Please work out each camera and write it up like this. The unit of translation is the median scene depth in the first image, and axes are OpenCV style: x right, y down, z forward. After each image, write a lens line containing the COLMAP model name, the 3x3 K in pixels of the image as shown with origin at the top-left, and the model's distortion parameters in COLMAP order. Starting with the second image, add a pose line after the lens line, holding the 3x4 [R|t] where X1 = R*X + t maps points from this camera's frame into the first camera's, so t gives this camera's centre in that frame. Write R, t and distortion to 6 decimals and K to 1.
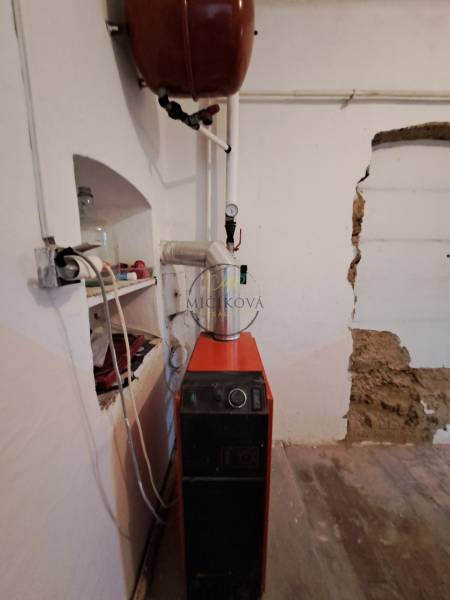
lens RADIAL K [[240.6, 0, 225.0], [0, 240.6, 300.0], [0, 0, 1]] dist [-0.016959, 0.000073]
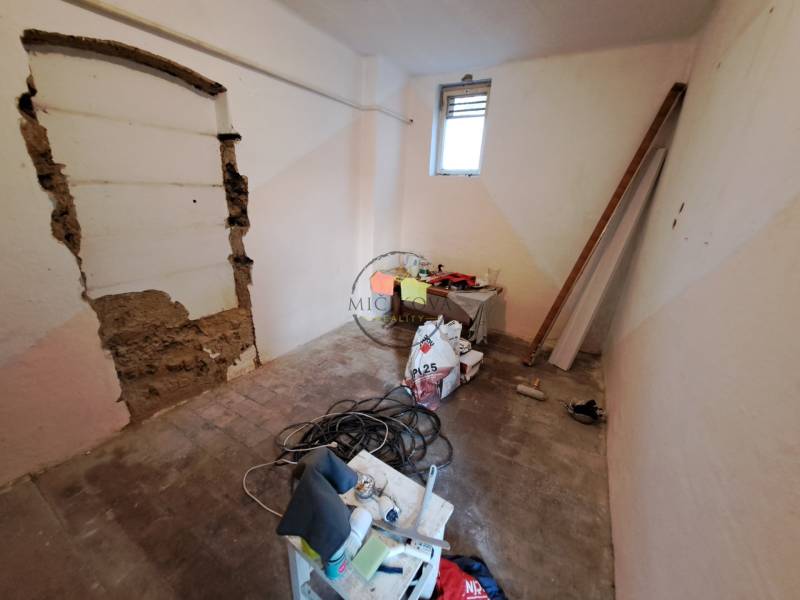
lens RADIAL K [[316.9, 0, 403.9], [0, 316.9, 304.2], [0, 0, 1]] dist [-0.026261, 0.004877]
pose [[0.515620, -0.271309, 0.812728, 0.218875], [0.111879, 0.961741, 0.250074, -0.002724], [-0.849482, -0.038016, 0.526247, -0.434110]]
